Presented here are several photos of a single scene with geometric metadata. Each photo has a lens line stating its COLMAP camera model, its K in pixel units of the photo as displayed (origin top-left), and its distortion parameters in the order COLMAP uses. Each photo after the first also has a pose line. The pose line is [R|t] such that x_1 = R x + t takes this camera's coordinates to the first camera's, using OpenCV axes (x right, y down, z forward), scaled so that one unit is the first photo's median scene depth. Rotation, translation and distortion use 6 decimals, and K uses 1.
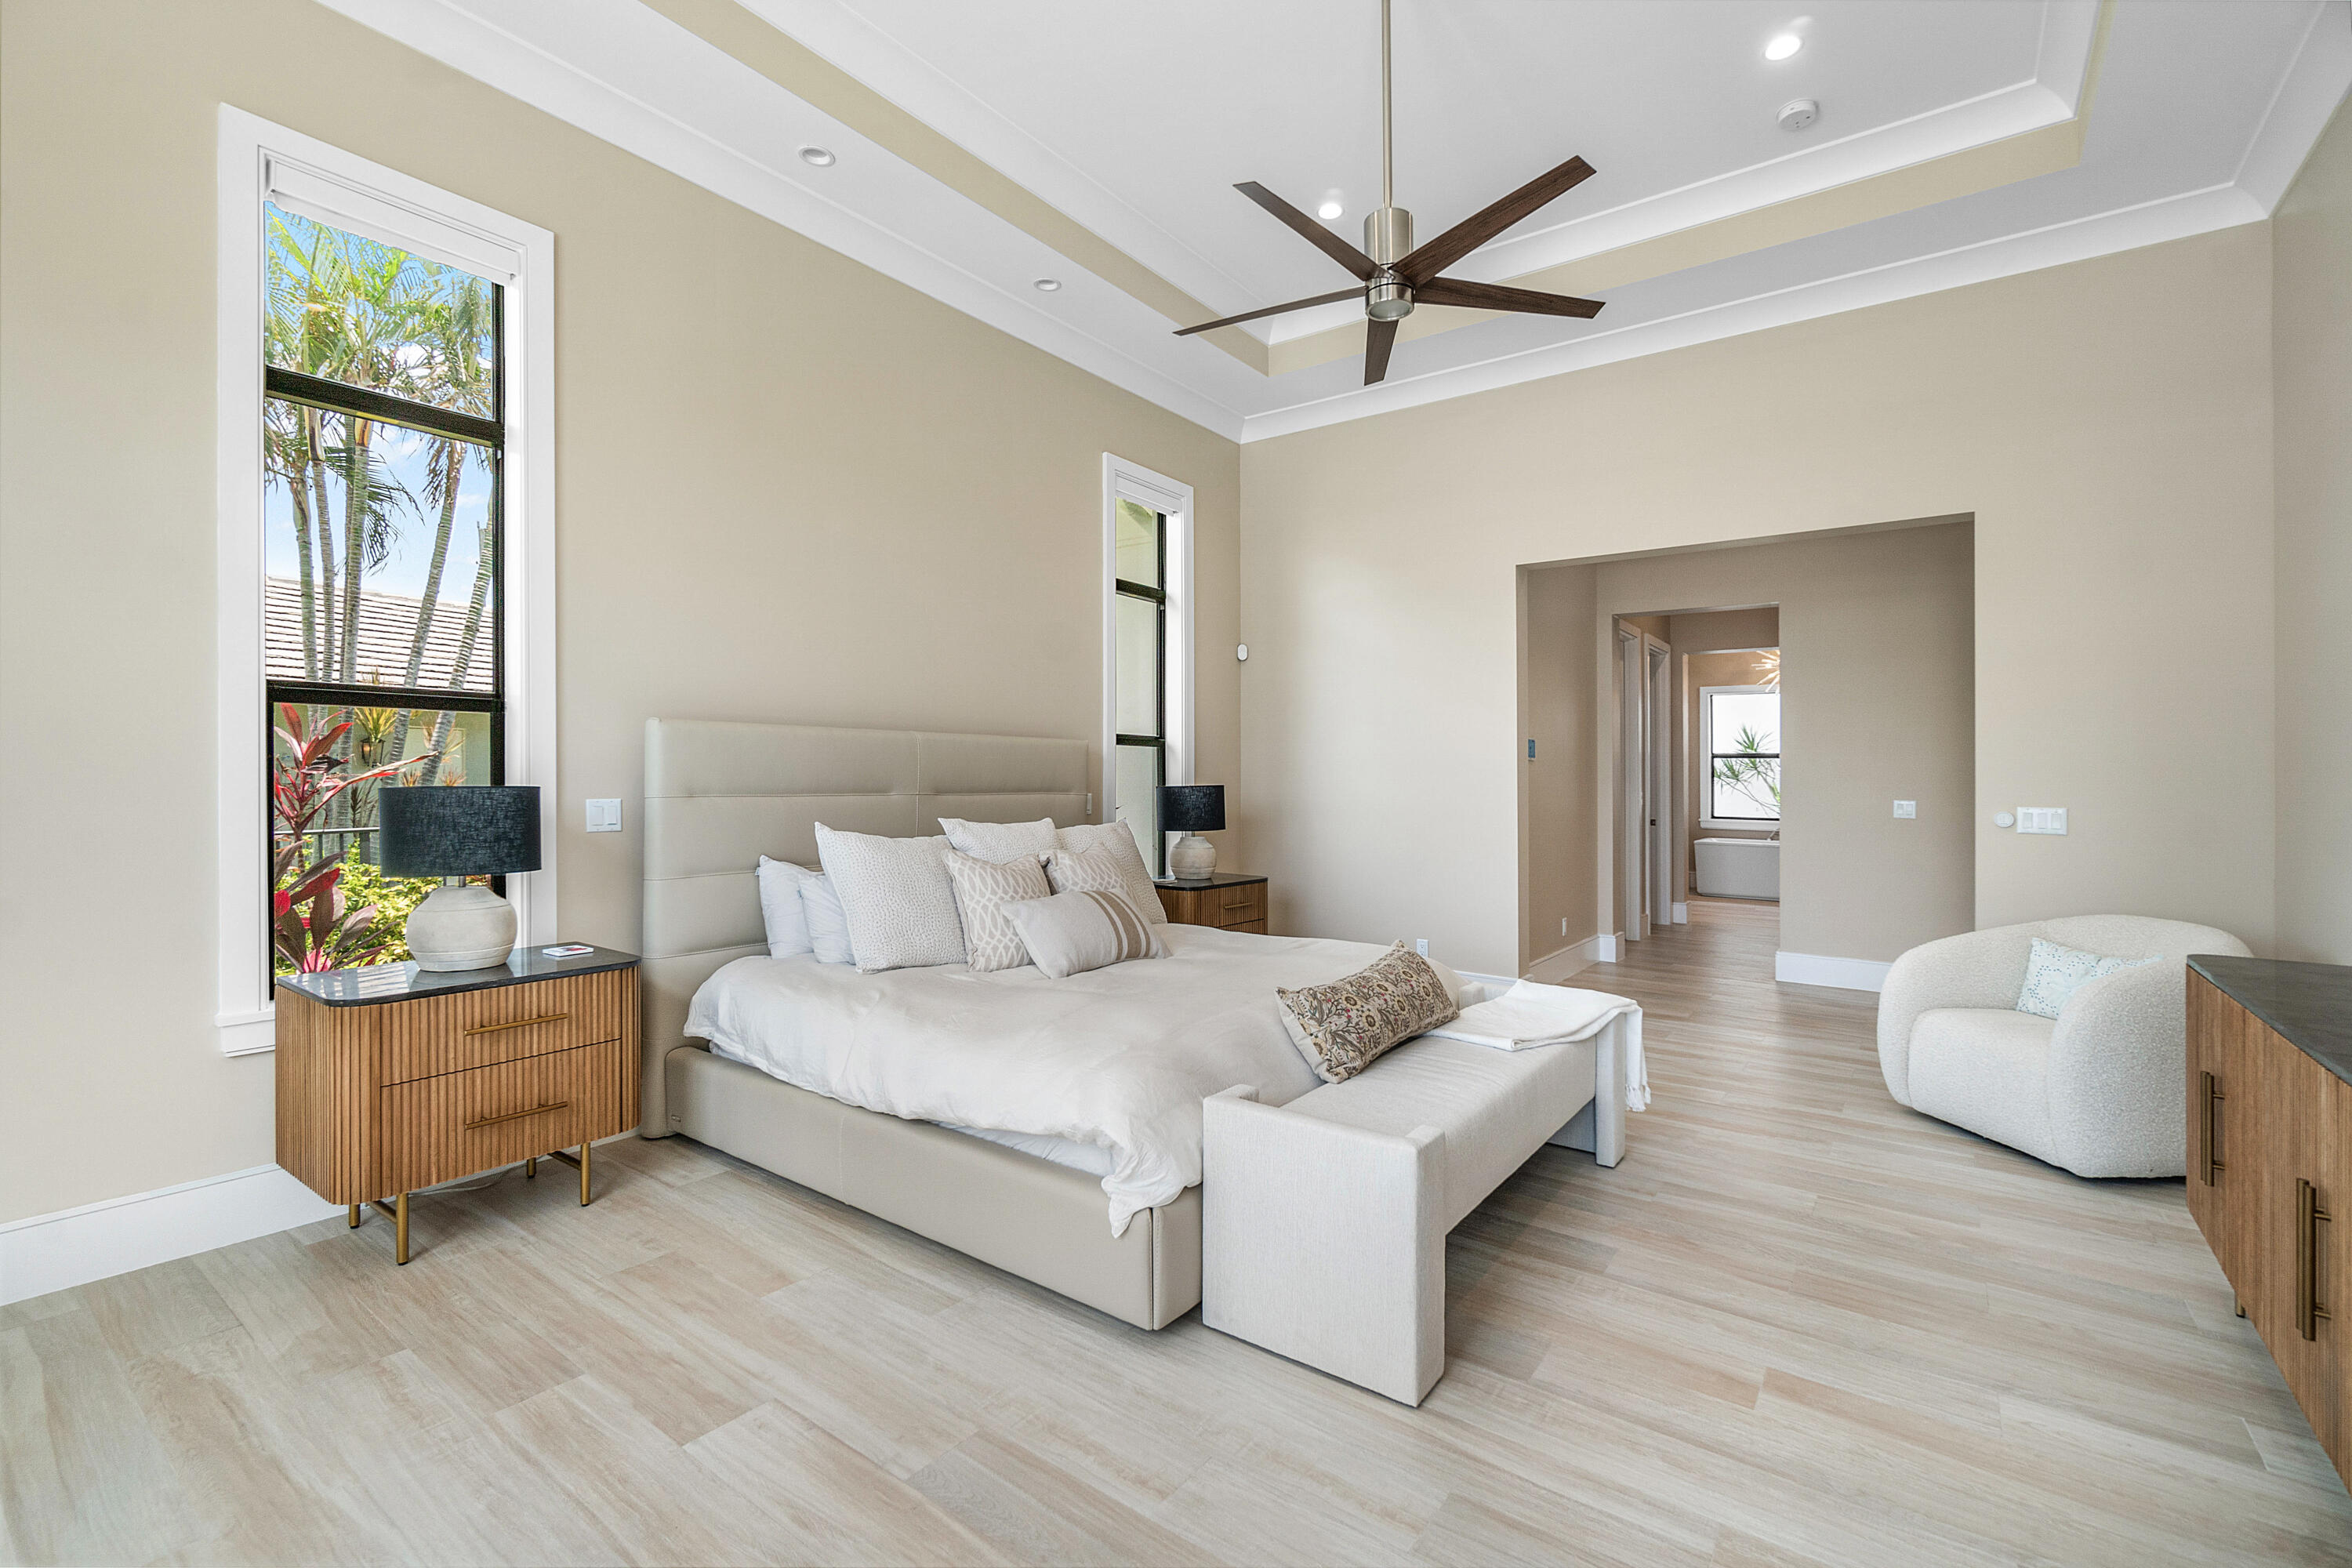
lens RADIAL K [[1061.3, 0, 1185.4], [0, 1061.3, 781.5], [0, 0, 1]] dist [-0.006629, 0.001259]
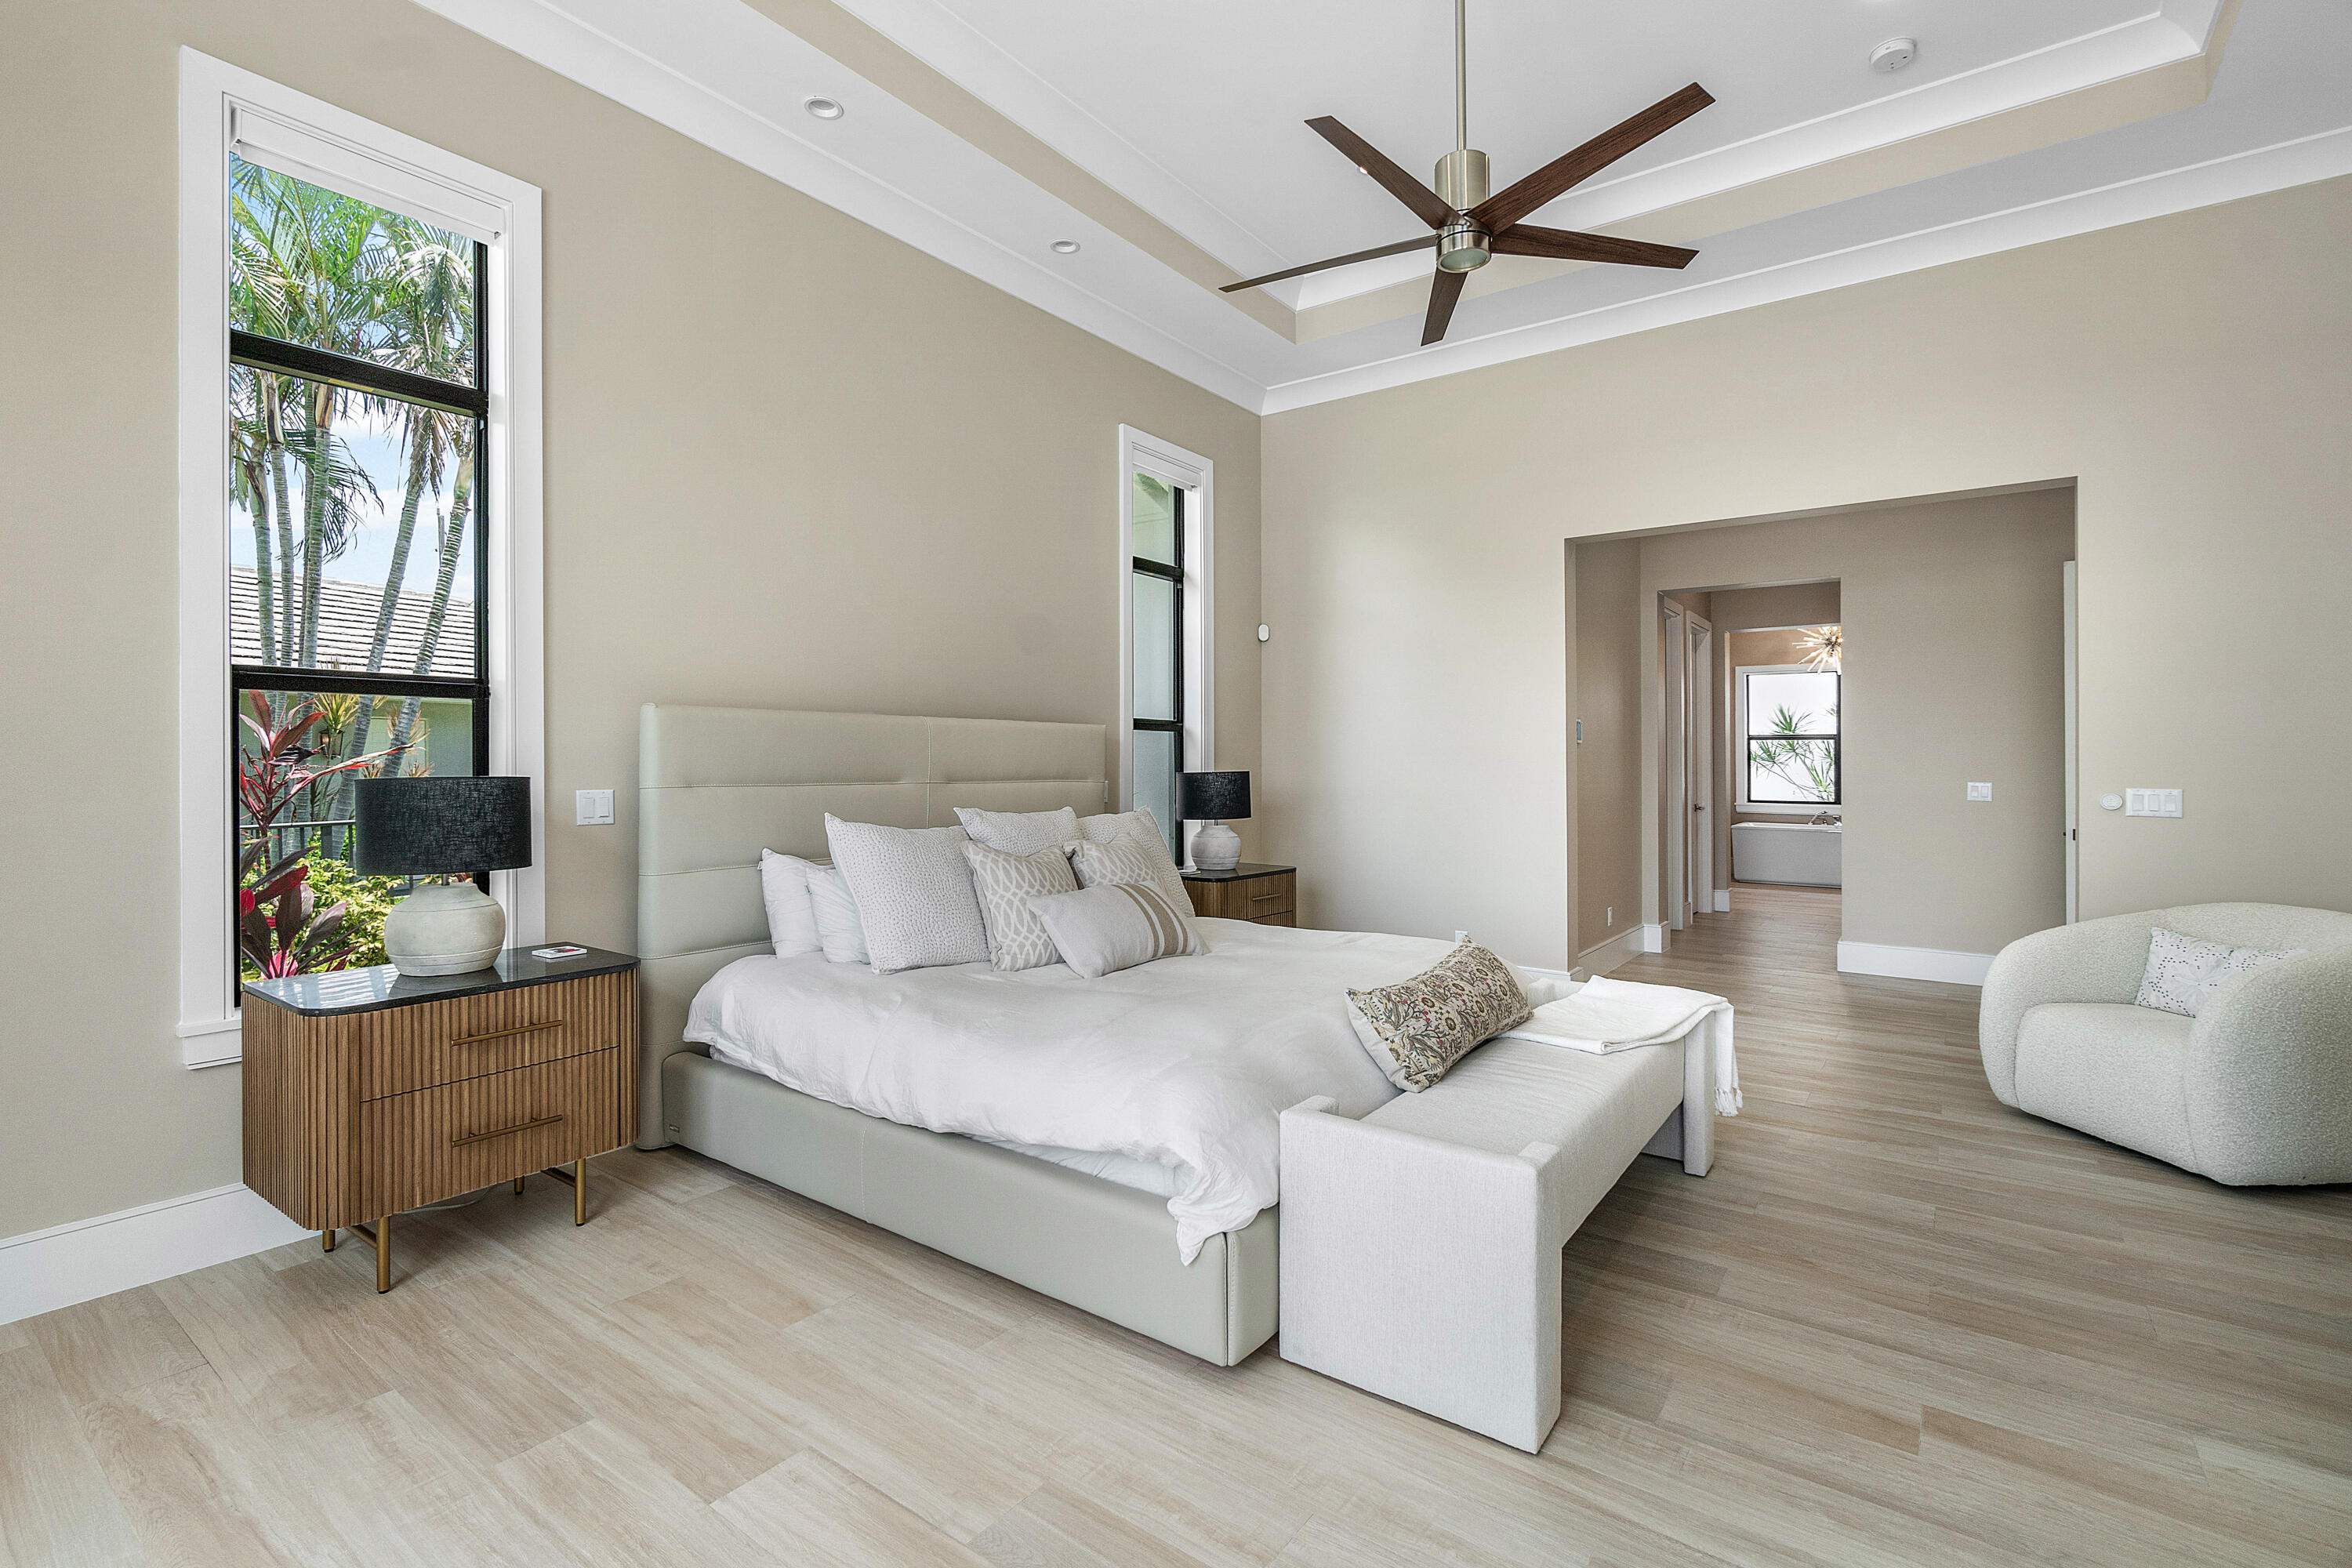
lens RADIAL K [[1061.3, 0, 1174.8], [0, 1061.3, 762.7], [0, 0, 1]] dist [-0.006629, 0.001259]
pose [[0.999789, -0.006306, 0.019574, -0.074830], [0.006410, 0.999966, -0.005265, 0.000712], [-0.019540, 0.005390, 0.999795, 0.068471]]
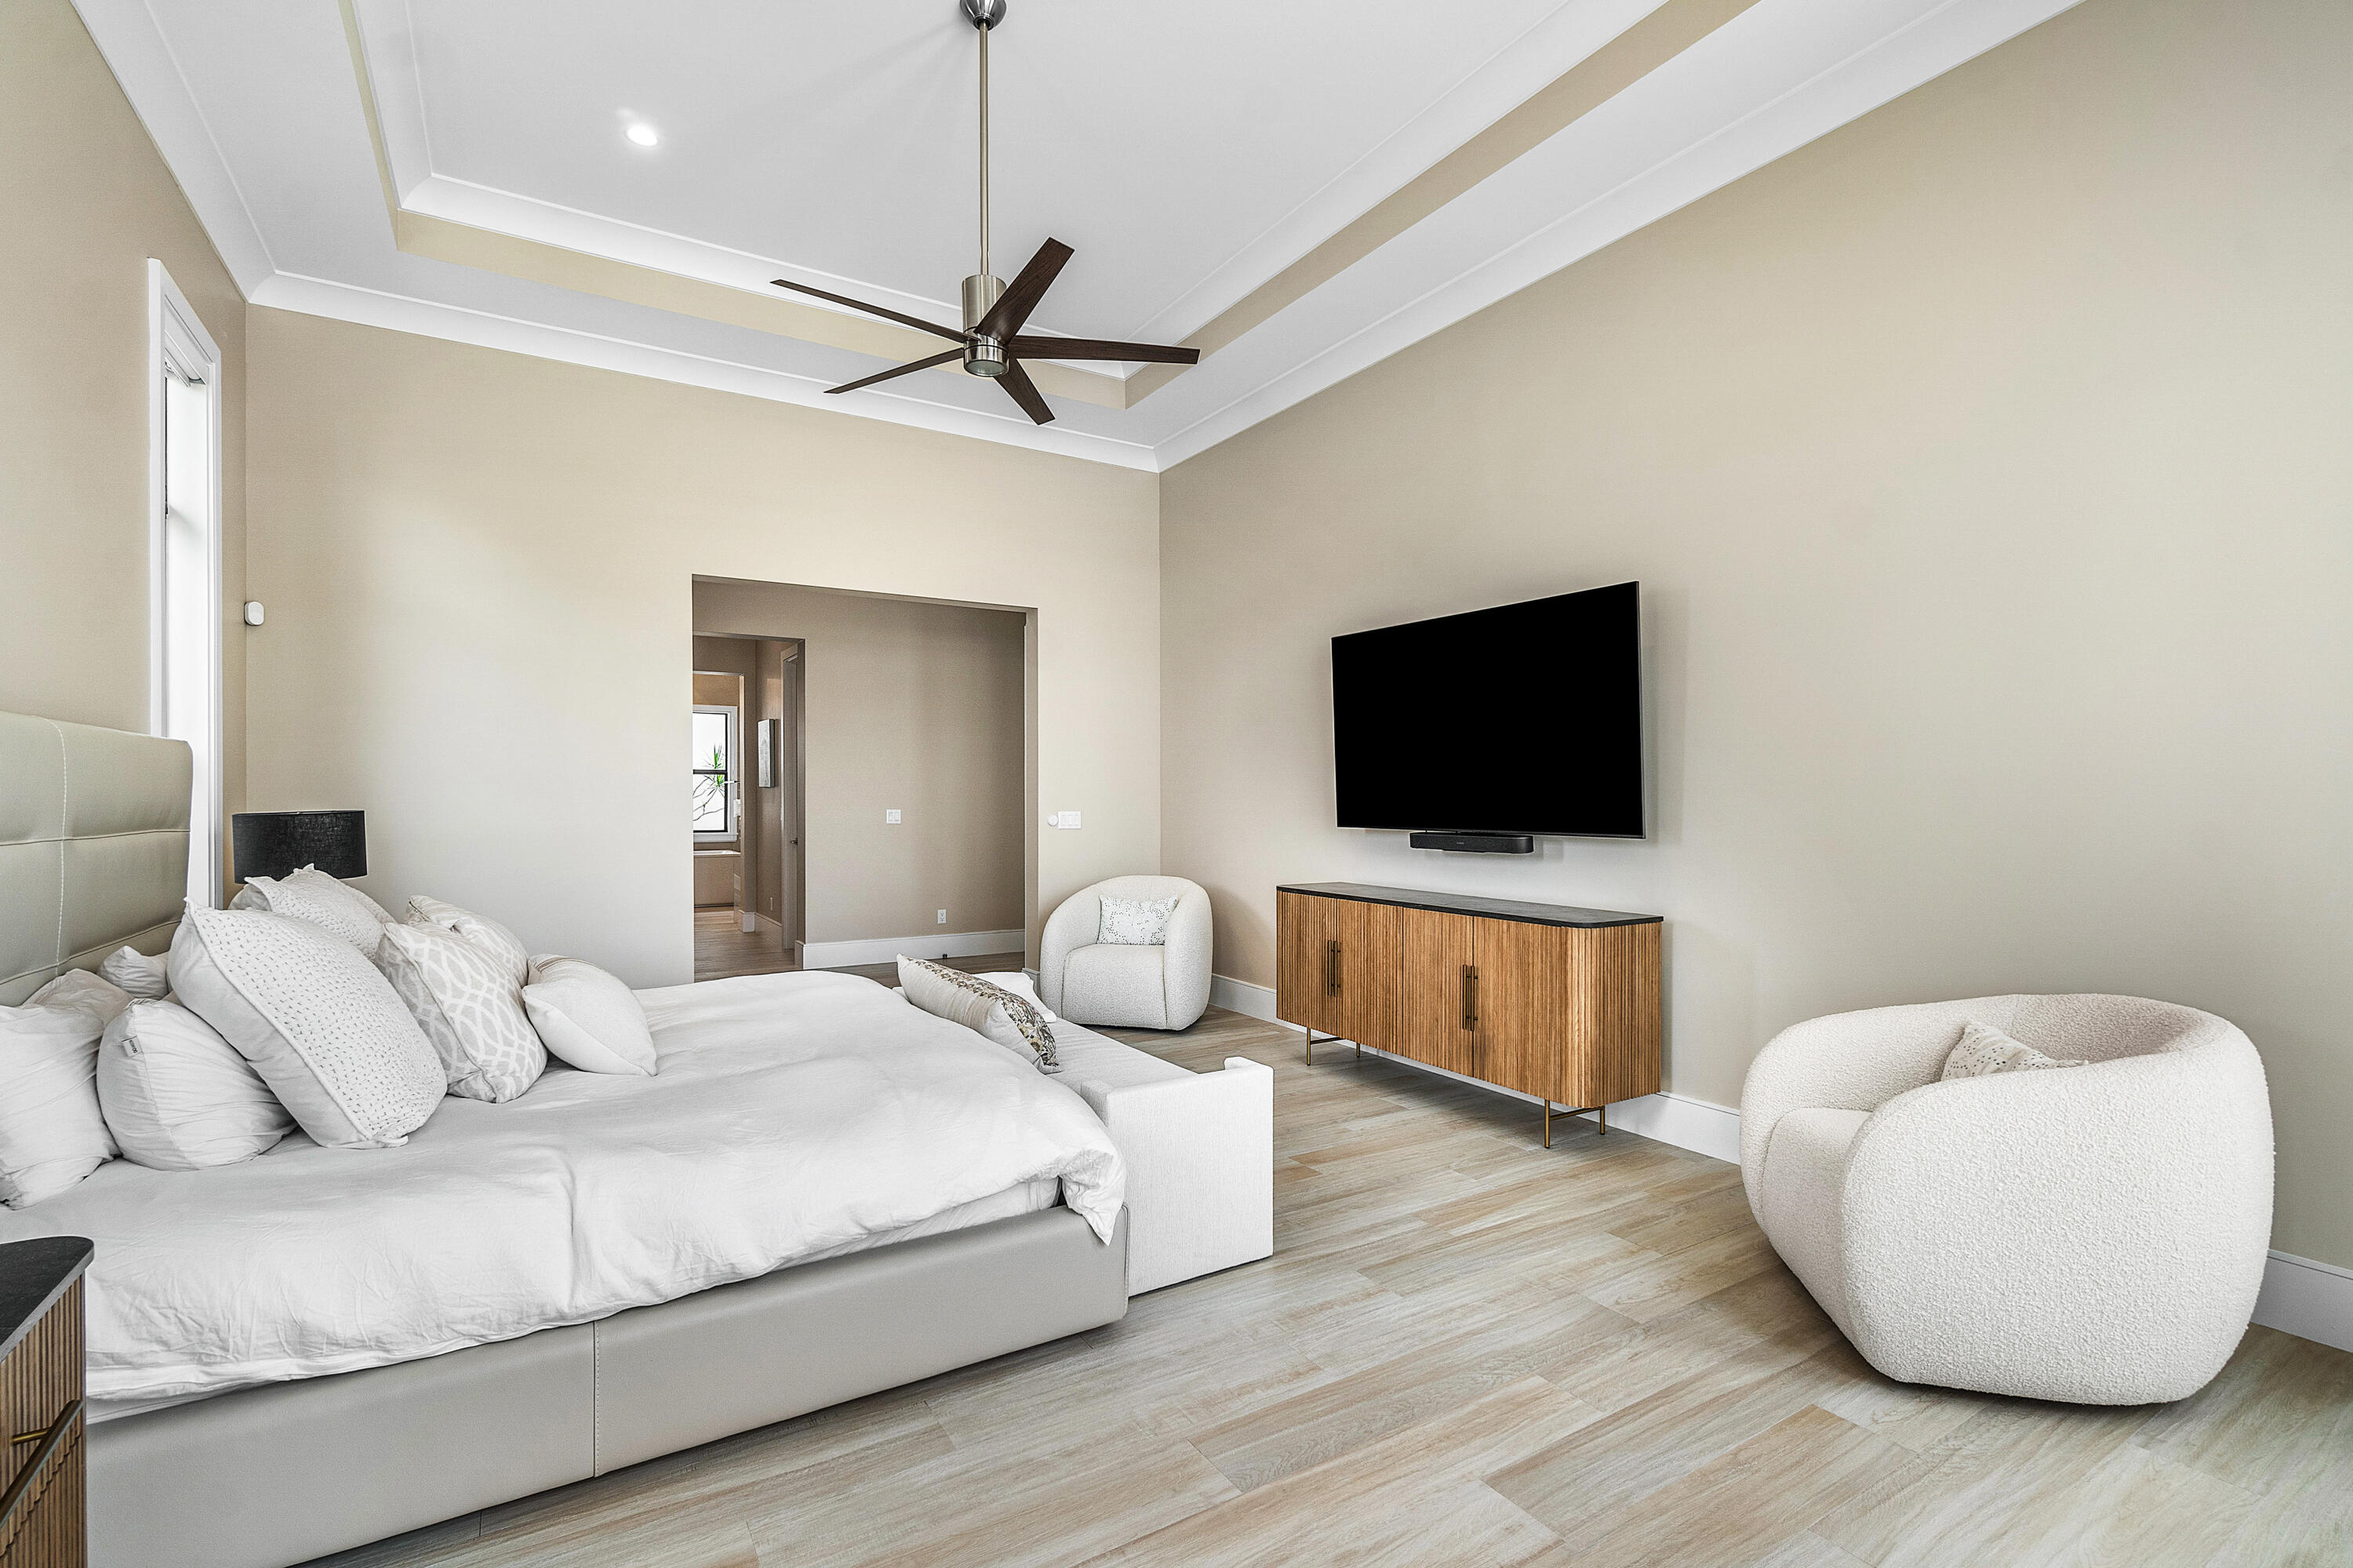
lens RADIAL K [[1061.8, 0, 1183.0], [0, 1061.8, 790.9], [0, 0, 1]] dist [-0.006629, 0.001259]
pose [[0.345103, -0.006278, 0.938544, -0.884392], [0.008311, 0.999959, 0.003633, -0.015476], [-0.938528, 0.006547, 0.345141, 0.497165]]
